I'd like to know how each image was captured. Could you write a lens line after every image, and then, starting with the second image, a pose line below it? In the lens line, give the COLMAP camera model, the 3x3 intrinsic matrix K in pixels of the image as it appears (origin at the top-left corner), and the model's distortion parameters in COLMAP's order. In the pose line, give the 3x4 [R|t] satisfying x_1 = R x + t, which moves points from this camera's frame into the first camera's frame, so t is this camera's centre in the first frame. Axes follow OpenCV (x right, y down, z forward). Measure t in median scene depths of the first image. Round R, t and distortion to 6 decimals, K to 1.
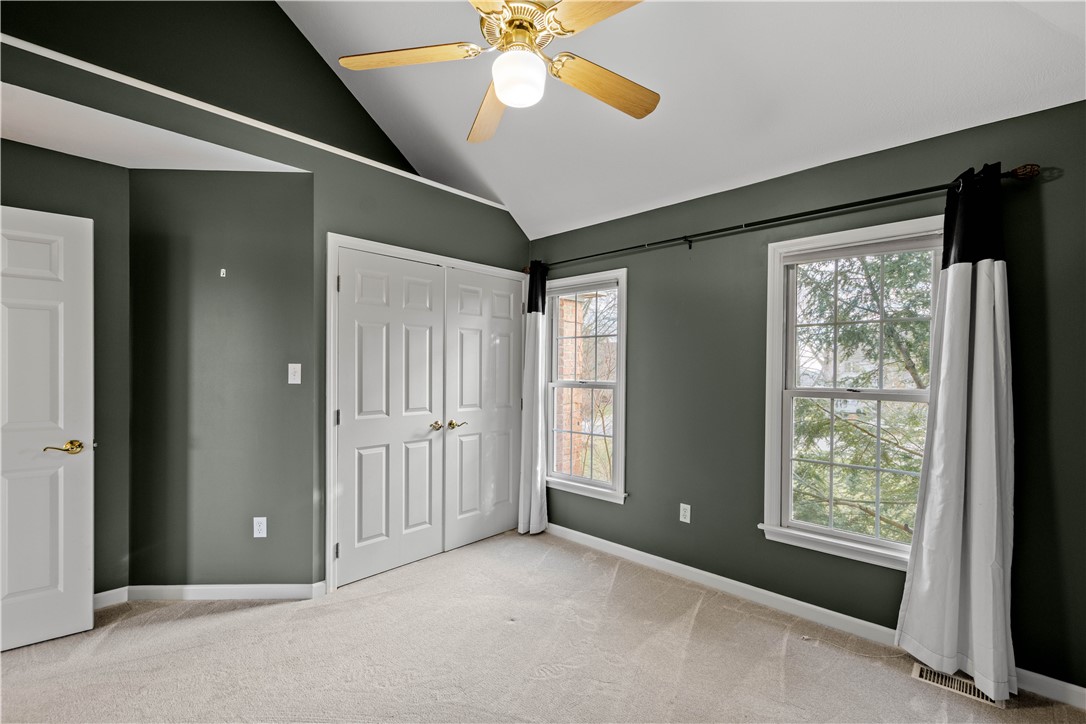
lens RADIAL K [[481.1, 0, 540.2], [0, 481.1, 371.0], [0, 0, 1]] dist [0.001540, 0.000284]
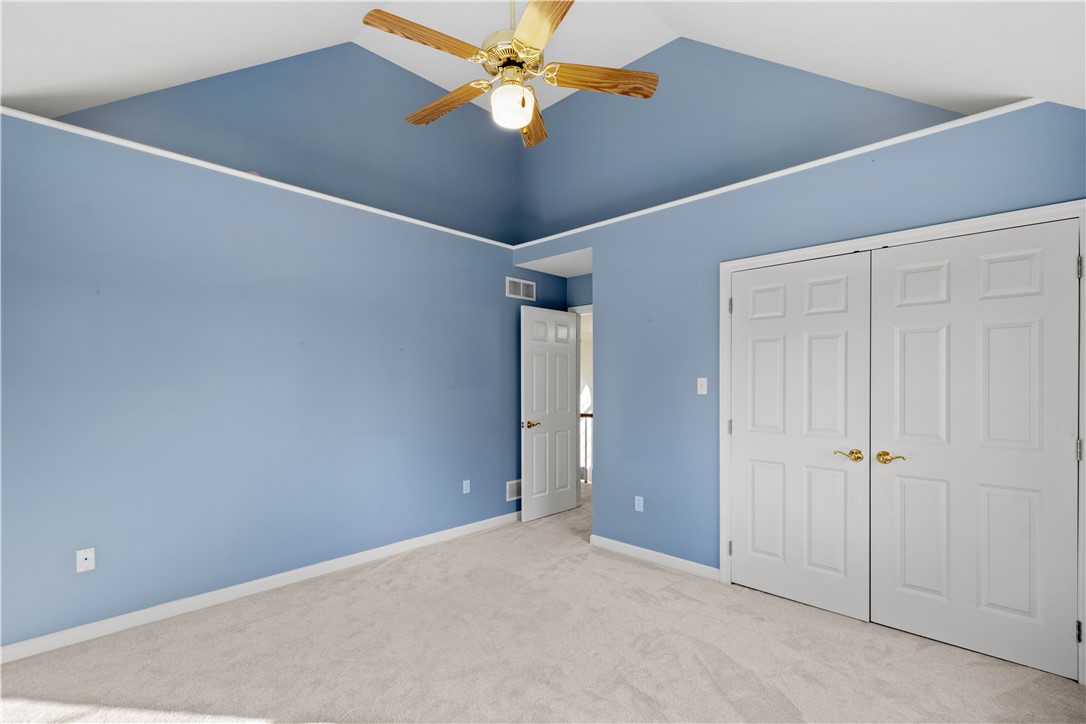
lens RADIAL K [[474.0, 0, 581.3], [0, 474.0, 363.1], [0, 0, 1]] dist [-0.000543, -0.000035]
pose [[0.038746, -0.044385, -0.998263, 0.711762], [-0.007019, 0.998976, -0.044689, 0.003173], [0.999224, 0.008739, 0.038394, 0.662985]]
